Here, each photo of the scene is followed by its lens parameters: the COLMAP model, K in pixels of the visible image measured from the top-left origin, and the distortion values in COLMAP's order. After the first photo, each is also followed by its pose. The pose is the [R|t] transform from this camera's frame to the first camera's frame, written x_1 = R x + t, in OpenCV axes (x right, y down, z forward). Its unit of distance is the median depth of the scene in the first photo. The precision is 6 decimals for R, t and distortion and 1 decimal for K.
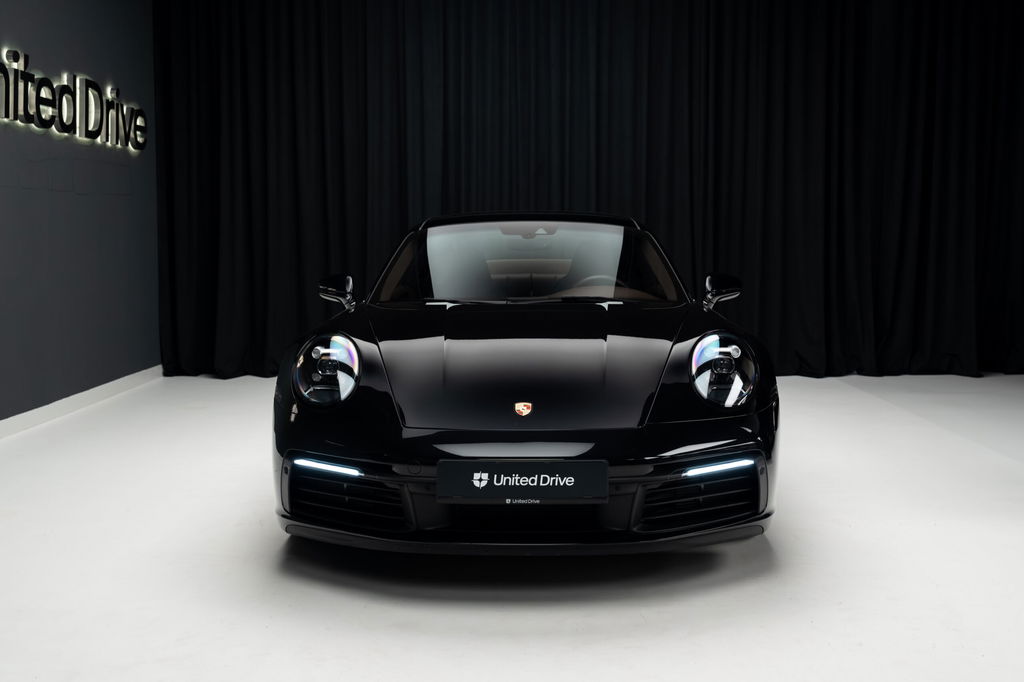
lens RADIAL K [[1145.4, 0, 512.0], [0, 1145.4, 341.0], [0, 0, 1]] dist [-0.014742, -0.002370]
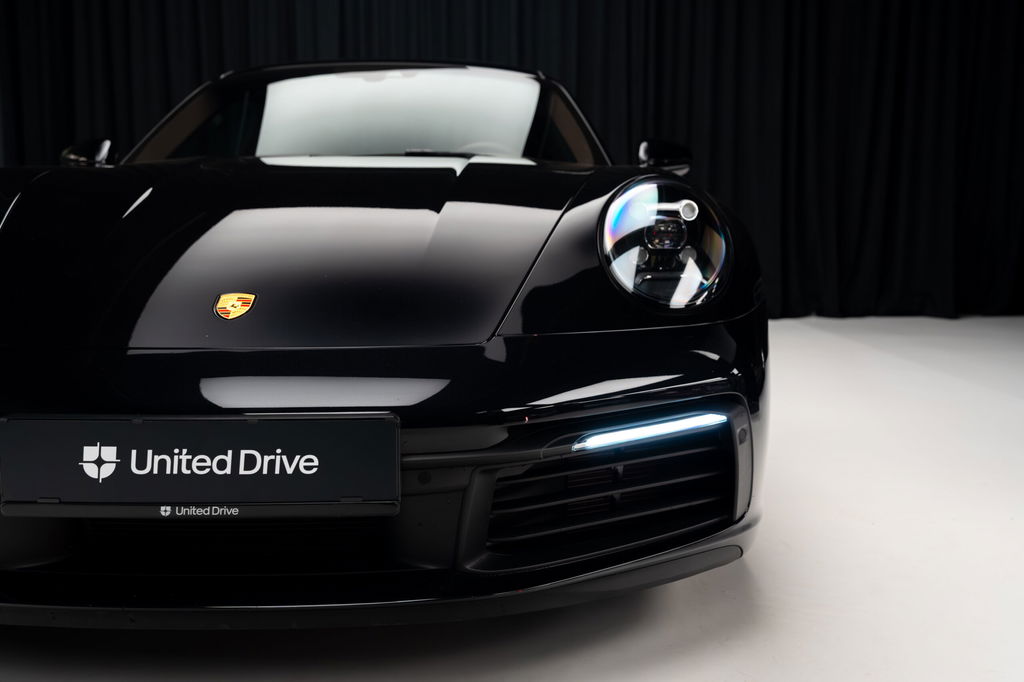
lens RADIAL K [[1066.3, 0, 512.0], [0, 1066.3, 341.0], [0, 0, 1]] dist [-0.009963, -0.012607]
pose [[0.999194, -0.000824, 0.040141, 0.101588], [-0.000585, 0.999384, 0.035079, 0.056990], [-0.040145, -0.035075, 0.998578, 0.549528]]
